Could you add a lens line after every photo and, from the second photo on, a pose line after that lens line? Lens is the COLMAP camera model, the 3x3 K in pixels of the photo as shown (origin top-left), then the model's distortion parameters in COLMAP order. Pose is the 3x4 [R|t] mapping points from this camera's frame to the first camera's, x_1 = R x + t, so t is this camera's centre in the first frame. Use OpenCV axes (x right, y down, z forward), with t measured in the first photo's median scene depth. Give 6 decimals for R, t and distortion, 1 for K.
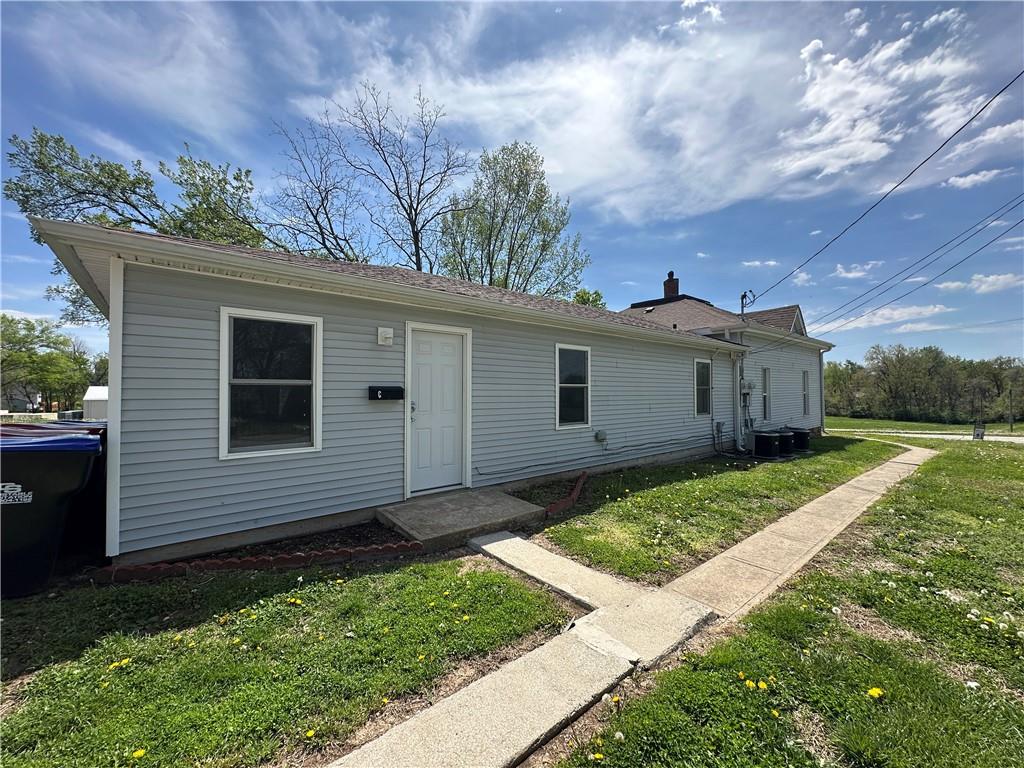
lens RADIAL K [[409.5, 0, 512.0], [0, 409.5, 384.0], [0, 0, 1]] dist [-0.013140, -0.000084]
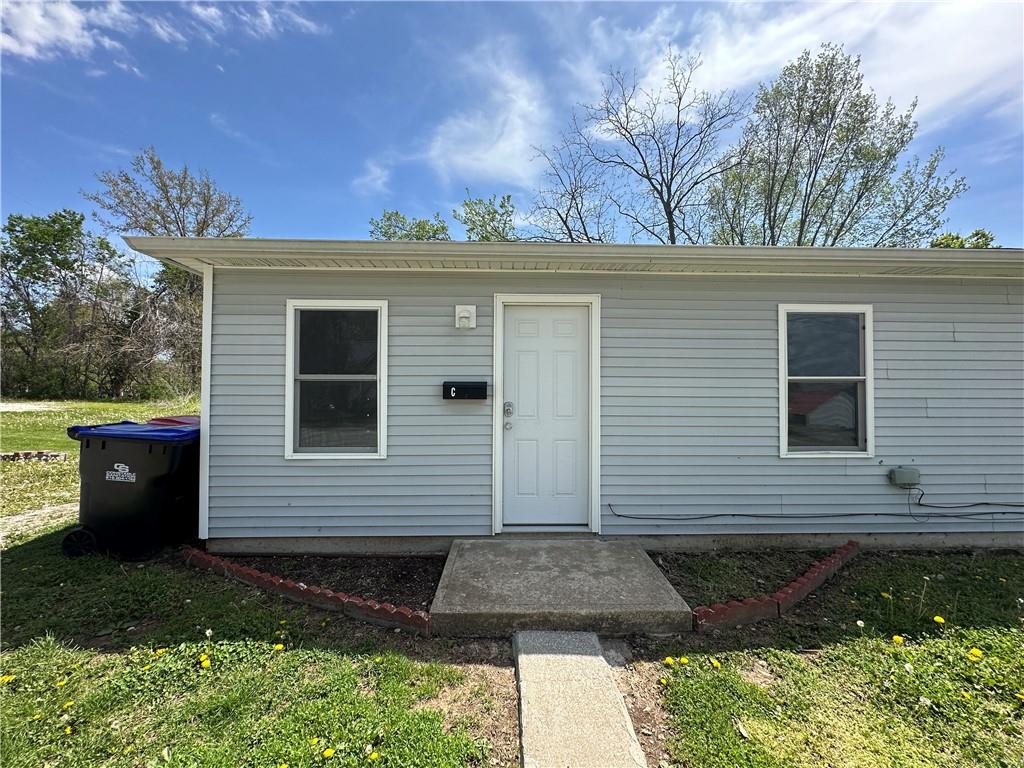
lens RADIAL K [[409.5, 0, 512.0], [0, 409.5, 384.0], [0, 0, 1]] dist [-0.001389, 0.000003]
pose [[0.780533, -0.009566, -0.625041, 0.236760], [0.008076, 0.999954, -0.005218, 0.014684], [0.625062, -0.000975, 0.780574, 0.452074]]
